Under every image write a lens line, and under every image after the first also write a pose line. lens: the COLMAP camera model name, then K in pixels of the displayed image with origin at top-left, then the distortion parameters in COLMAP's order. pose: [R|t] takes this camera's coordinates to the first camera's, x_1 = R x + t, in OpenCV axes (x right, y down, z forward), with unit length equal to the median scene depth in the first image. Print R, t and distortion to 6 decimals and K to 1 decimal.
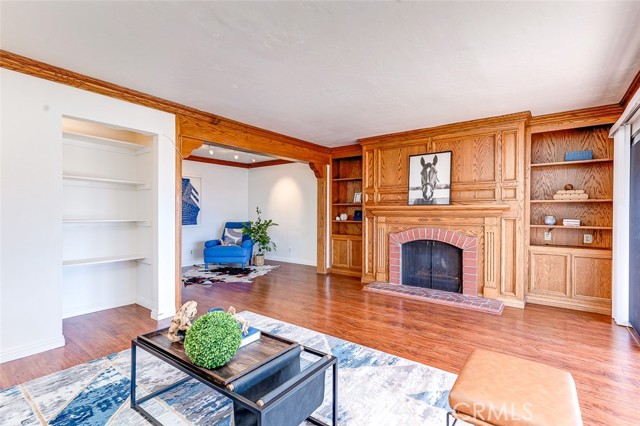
lens RADIAL K [[303.9, 0, 320.0], [0, 303.9, 213.0], [0, 0, 1]] dist [0.017501, 0.000595]
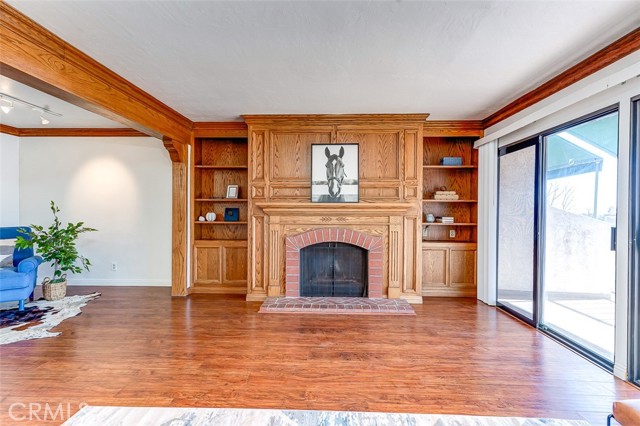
lens RADIAL K [[303.9, 0, 320.0], [0, 303.9, 213.0], [0, 0, 1]] dist [0.017501, 0.000595]
pose [[0.819789, -0.002384, 0.572661, -0.168313], [-0.000439, 0.999988, 0.004792, 0.000225], [-0.572666, -0.004180, 0.819778, 0.283025]]
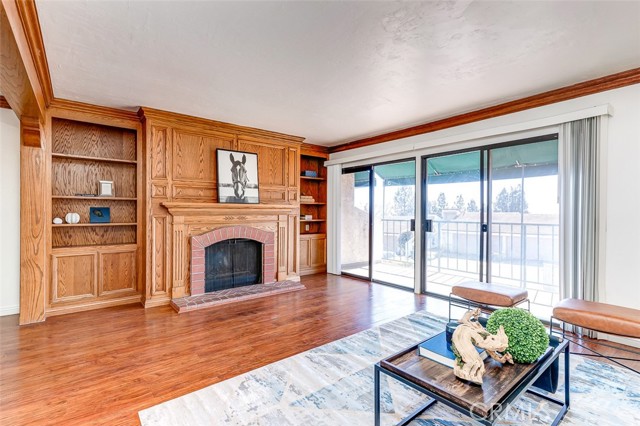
lens RADIAL K [[303.9, 0, 320.0], [0, 303.9, 213.0], [0, 0, 1]] dist [0.017501, 0.000595]
pose [[0.246032, -0.006545, 0.969239, -0.502637], [0.001311, 0.999979, 0.006420, -0.000462], [-0.969261, -0.000309, 0.246036, 0.464394]]
